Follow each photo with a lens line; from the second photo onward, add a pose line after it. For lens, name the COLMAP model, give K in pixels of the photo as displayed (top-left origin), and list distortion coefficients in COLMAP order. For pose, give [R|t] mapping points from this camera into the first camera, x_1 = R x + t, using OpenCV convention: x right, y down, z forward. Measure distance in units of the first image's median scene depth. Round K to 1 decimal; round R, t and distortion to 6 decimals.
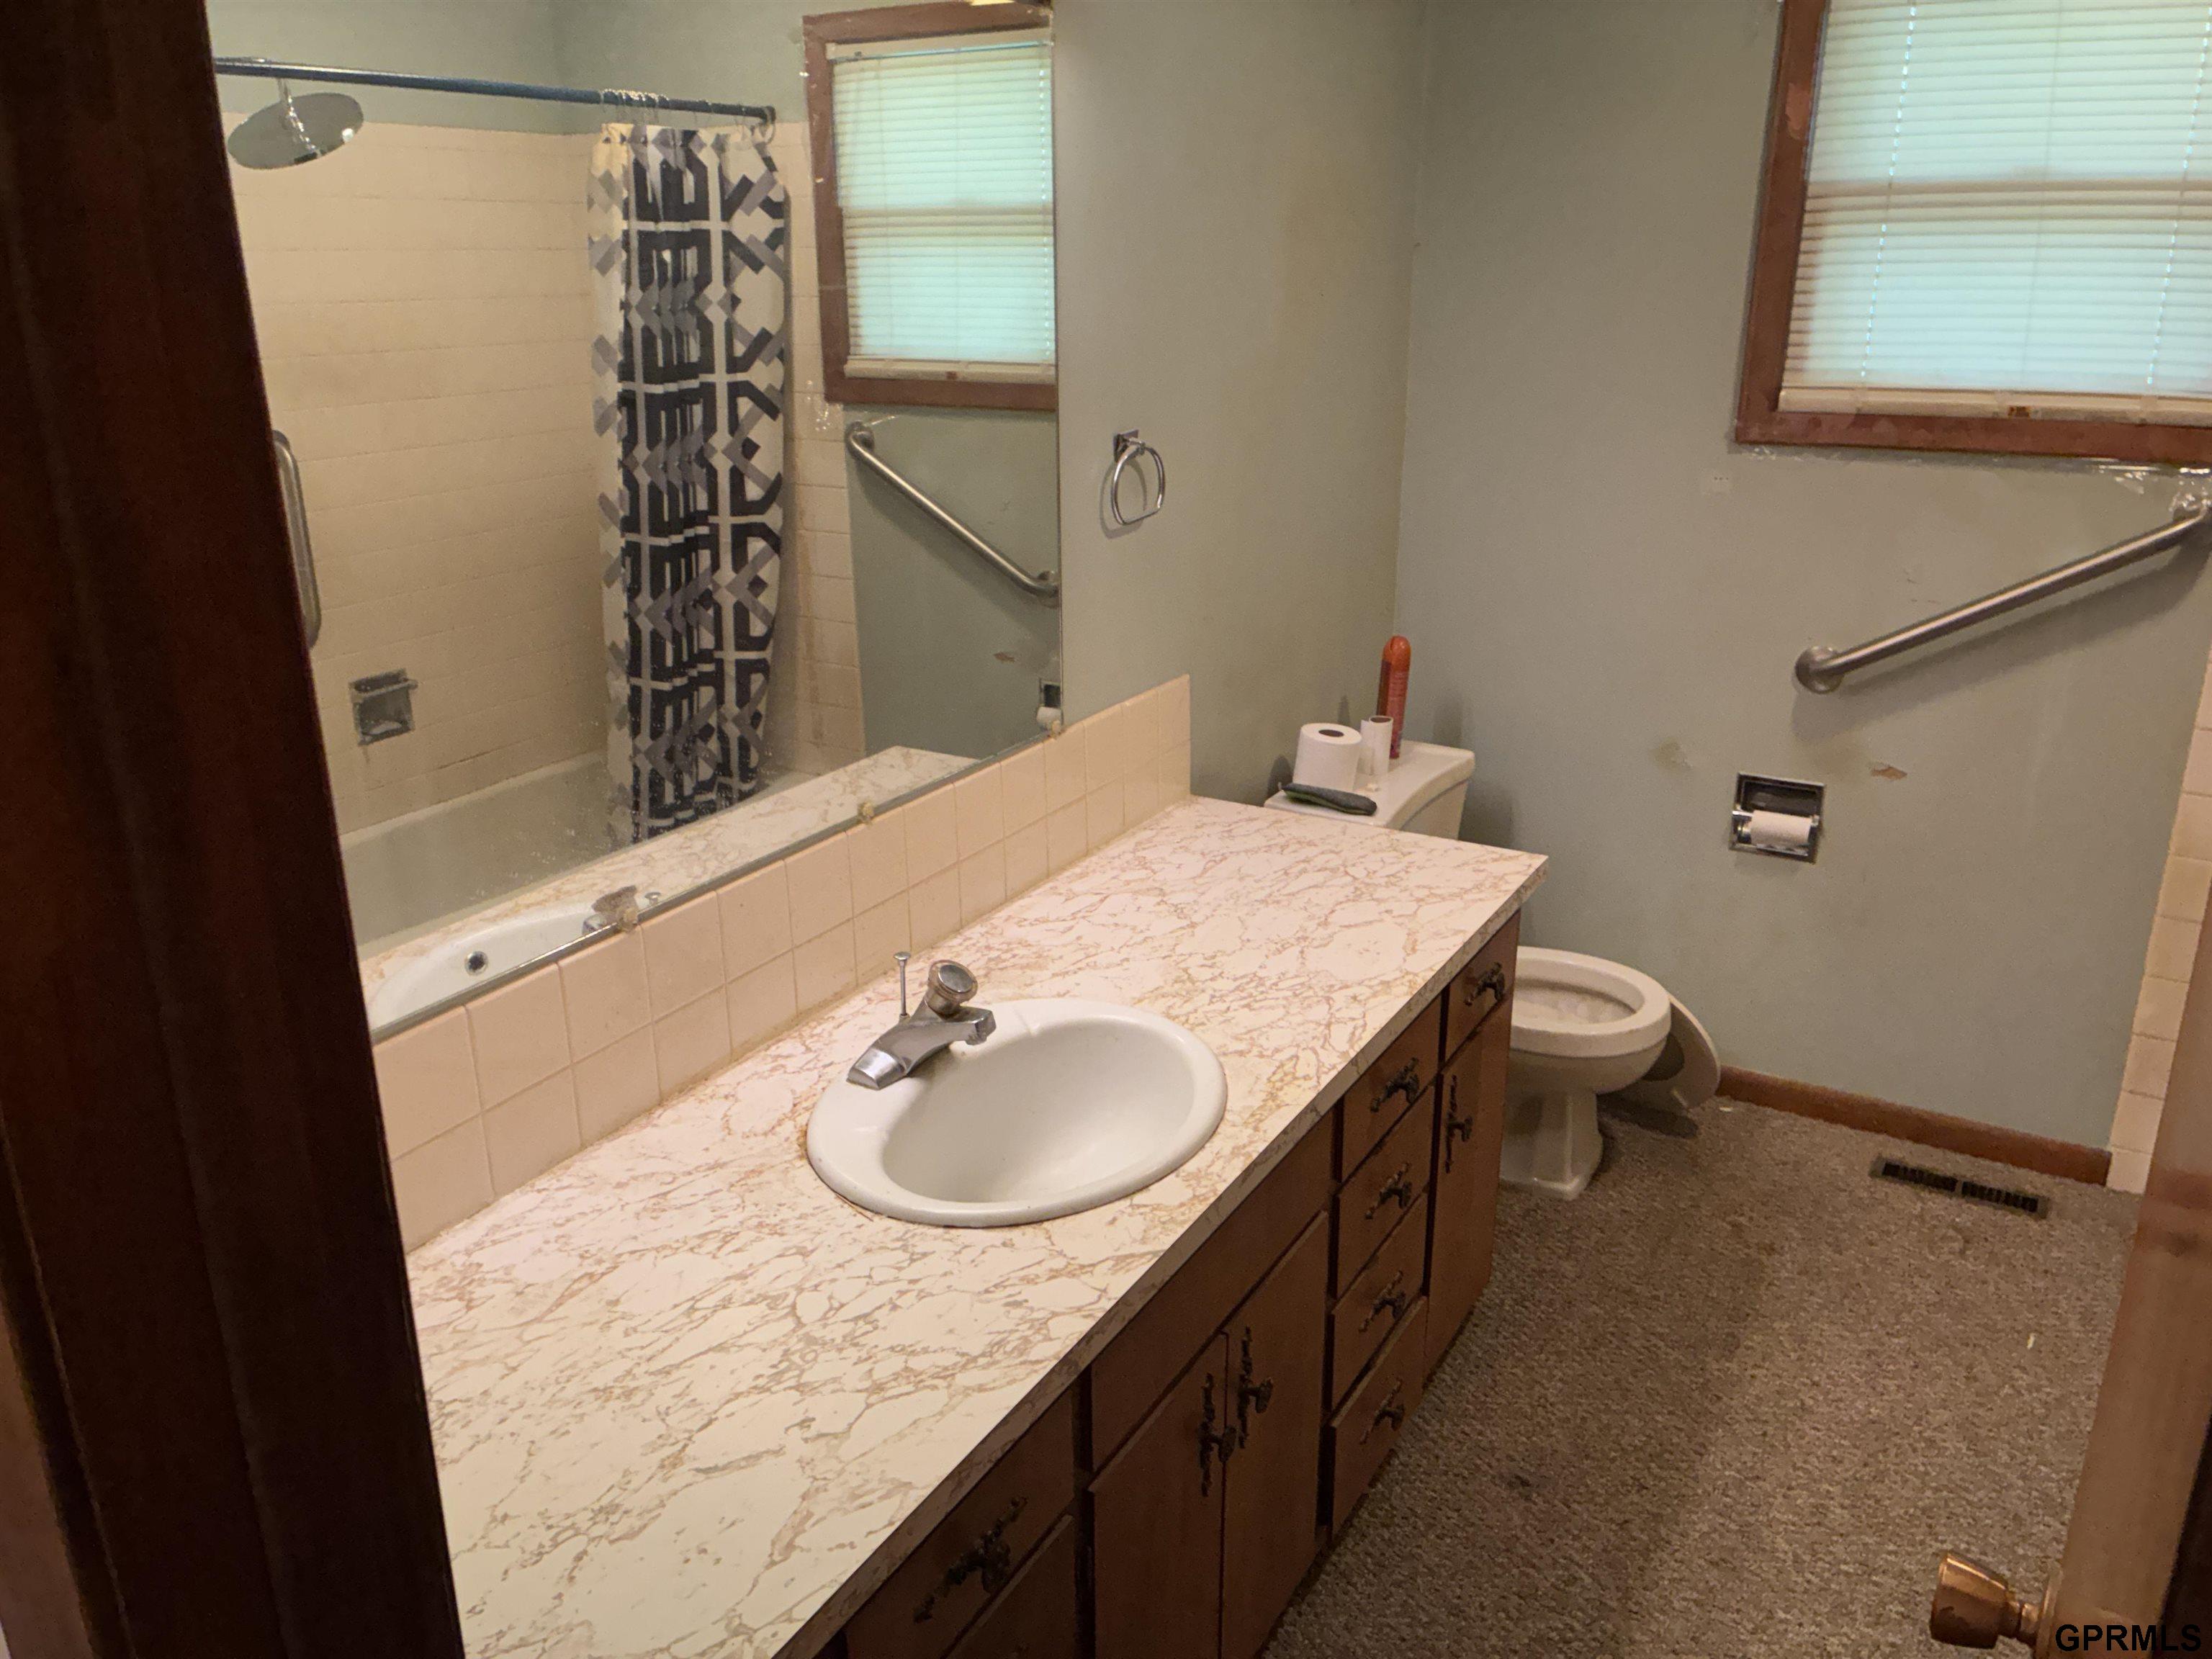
lens RADIAL K [[1686.5, 0, 1110.4], [0, 1686.5, 823.8], [0, 0, 1]] dist [0.055490, -0.050004]
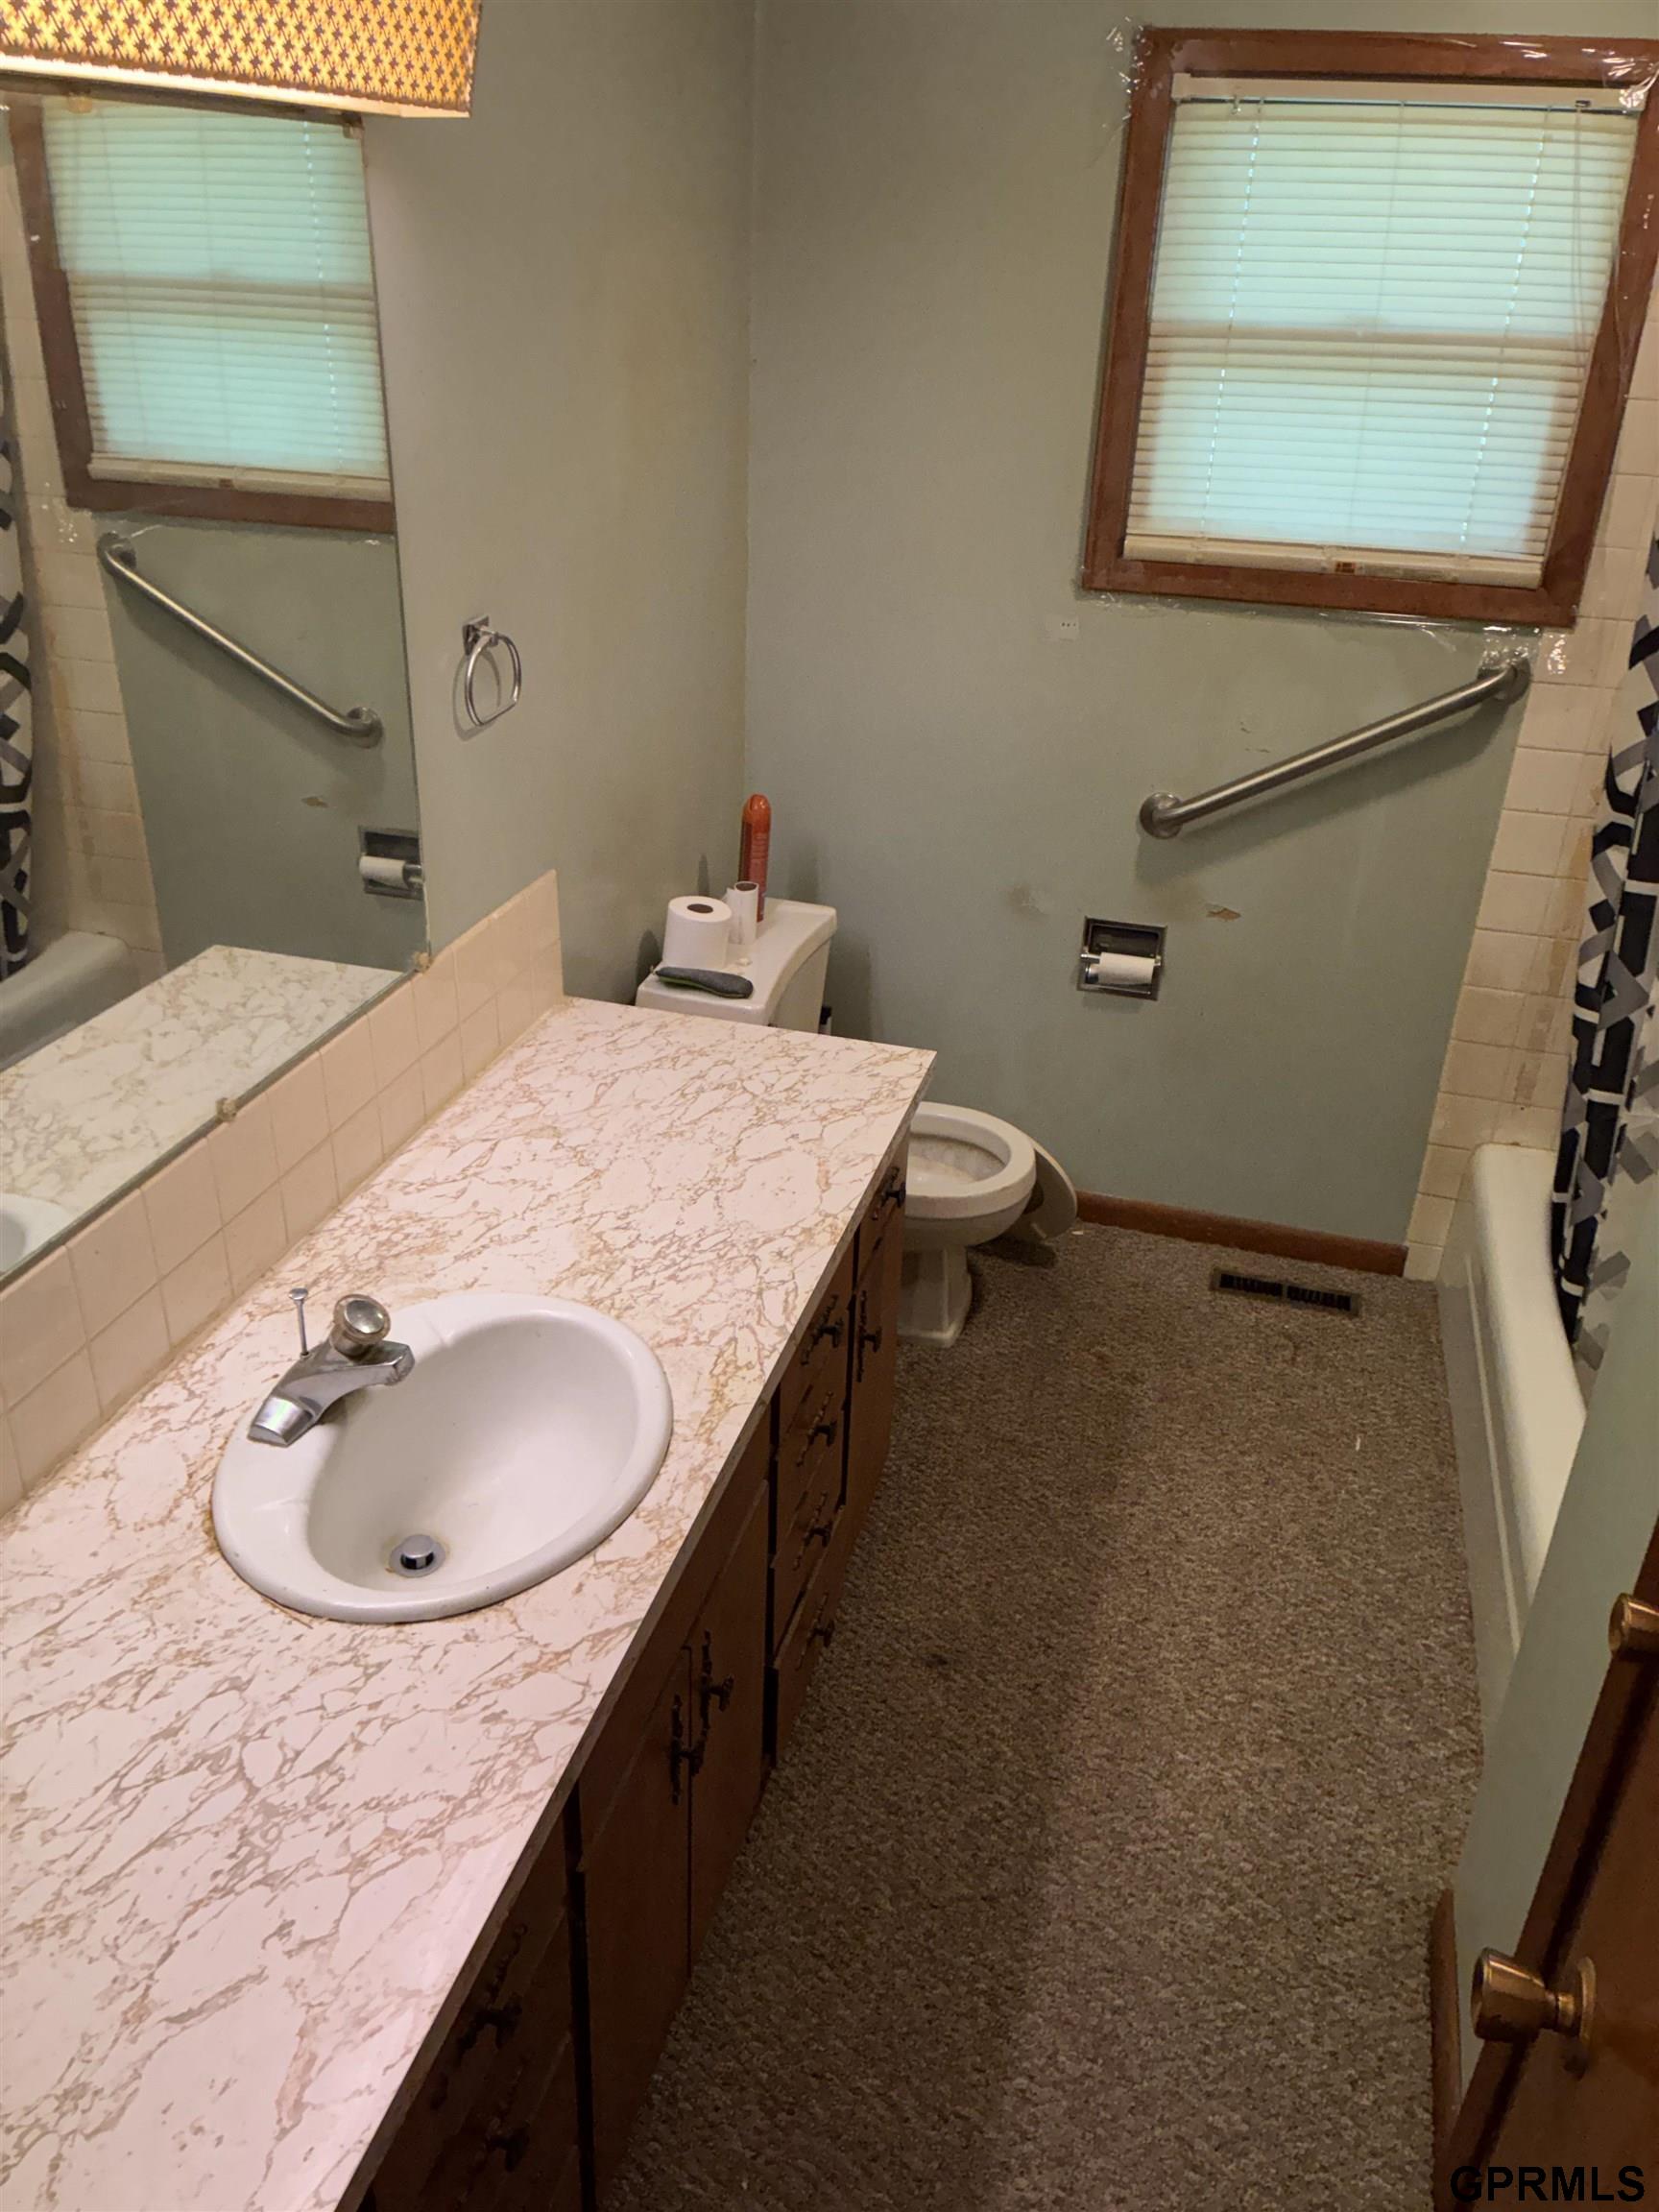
lens RADIAL K [[1686.5, 0, 829.5], [0, 1686.5, 1106.0], [0, 0, 1]] dist [0.055490, -0.050004]
pose [[0.968006, -0.078534, 0.238322, -0.043728], [0.044007, 0.988174, 0.146887, -0.103182], [-0.247039, -0.131700, 0.960014, 0.065926]]
